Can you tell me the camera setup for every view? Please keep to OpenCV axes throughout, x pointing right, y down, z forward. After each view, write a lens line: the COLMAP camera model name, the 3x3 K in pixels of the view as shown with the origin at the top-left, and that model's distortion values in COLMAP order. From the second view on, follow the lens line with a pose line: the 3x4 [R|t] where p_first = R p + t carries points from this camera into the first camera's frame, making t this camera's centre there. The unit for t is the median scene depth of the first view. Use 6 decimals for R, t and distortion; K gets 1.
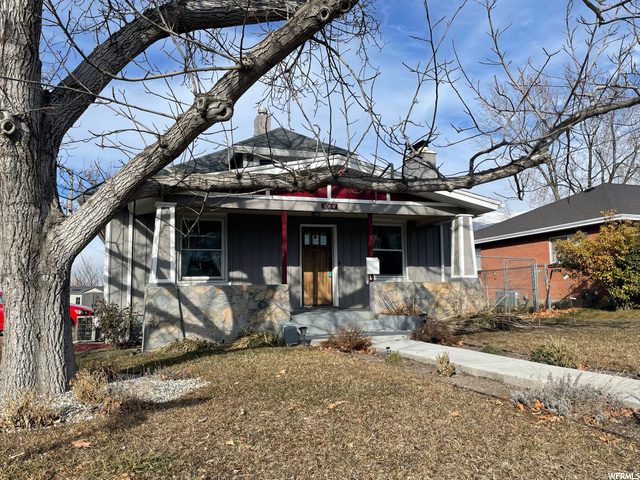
lens RADIAL K [[521.3, 0, 319.8], [0, 521.3, 236.2], [0, 0, 1]] dist [0.110123, 0.000015]
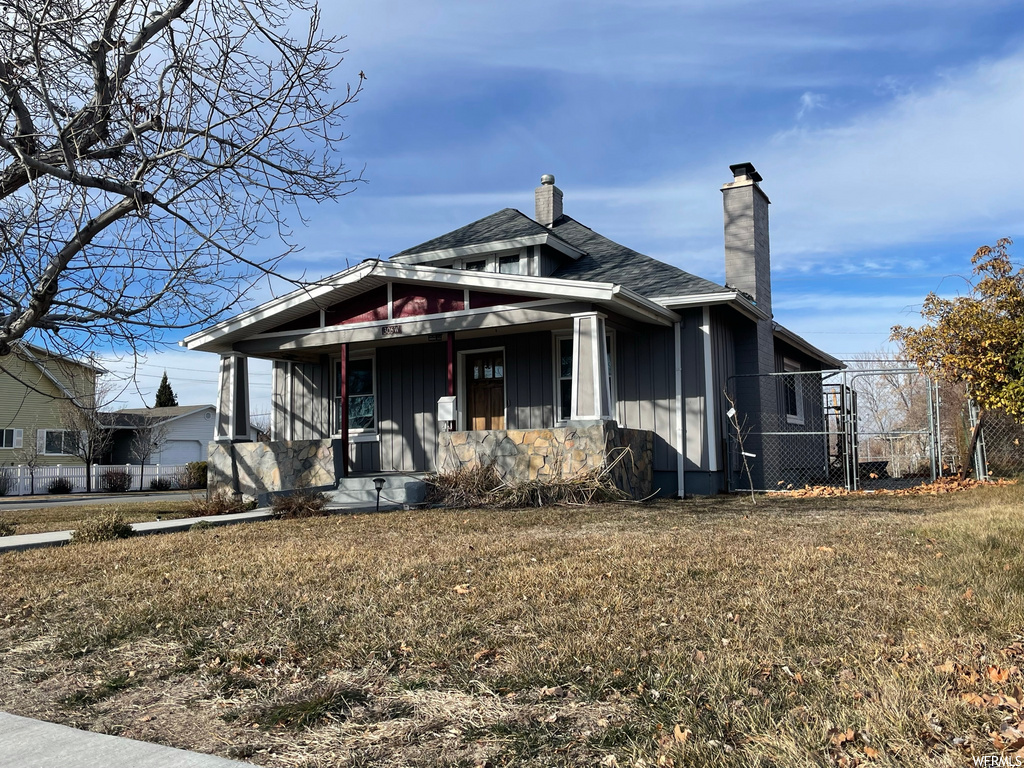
lens RADIAL K [[834.0, 0, 511.0], [0, 834.0, 387.8], [0, 0, 1]] dist [0.110123, 0.000015]
pose [[0.667451, -0.059250, -0.742292, 0.976860], [0.092920, 0.995665, 0.004077, 0.033043], [0.738833, -0.071694, 0.670064, 0.329660]]
